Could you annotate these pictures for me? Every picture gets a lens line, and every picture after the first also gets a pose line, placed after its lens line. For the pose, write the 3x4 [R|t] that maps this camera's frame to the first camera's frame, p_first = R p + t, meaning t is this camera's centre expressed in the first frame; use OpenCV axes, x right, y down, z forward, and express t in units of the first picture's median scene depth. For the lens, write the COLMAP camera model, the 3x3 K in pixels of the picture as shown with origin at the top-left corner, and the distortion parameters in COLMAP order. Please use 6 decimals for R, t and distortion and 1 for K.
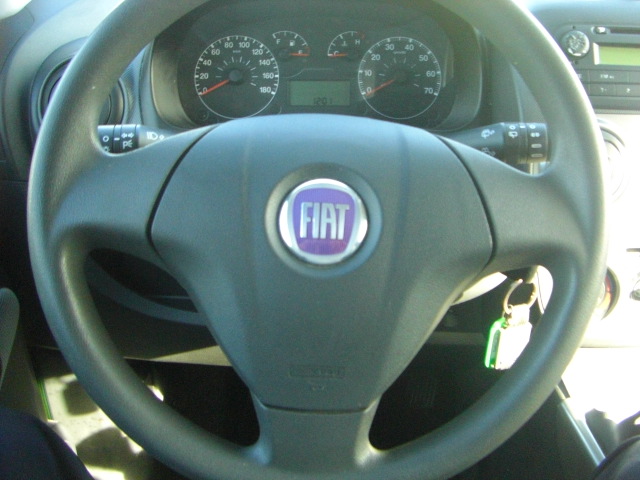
lens RADIAL K [[714.3, 0, 320.7], [0, 714.3, 236.9], [0, 0, 1]] dist [-0.136693, 0.000000]
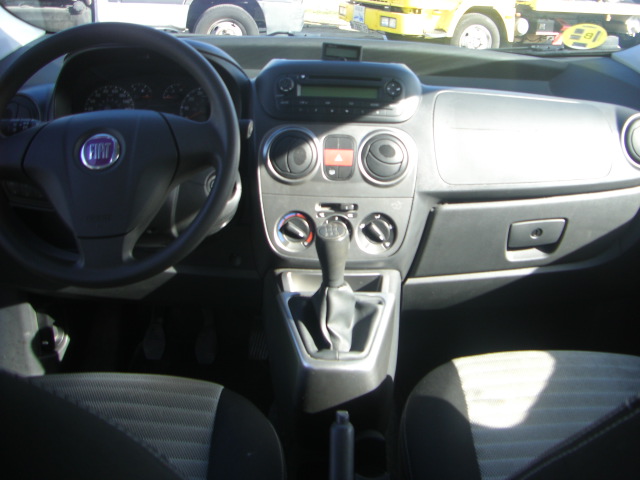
lens RADIAL K [[714.3, 0, 322.2], [0, 714.3, 237.3], [0, 0, 1]] dist [-0.136693, 0.000000]
pose [[0.999852, 0.017085, 0.001913, 0.392931], [-0.016651, 0.990102, -0.139358, 0.302094], [-0.004275, 0.139306, 0.990240, -0.623100]]
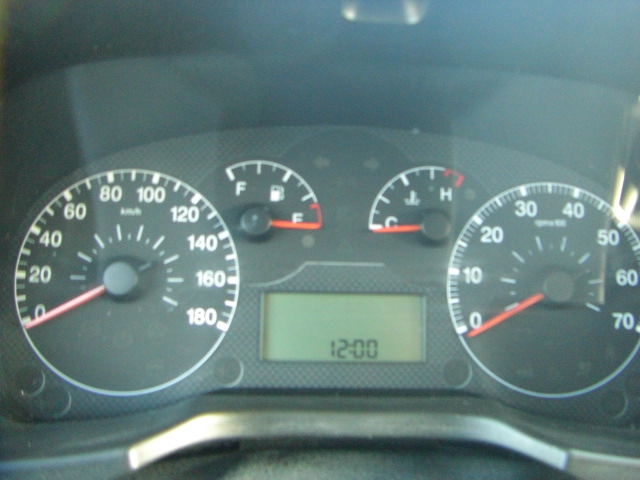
lens RADIAL K [[714.3, 0, 321.3], [0, 714.3, 239.5], [0, 0, 1]] dist [-0.136693, 0.000000]
pose [[0.999286, 0.022066, 0.030662, -0.027563], [-0.016926, 0.987167, -0.158789, -0.189032], [-0.033772, 0.158157, 0.986836, 0.623524]]
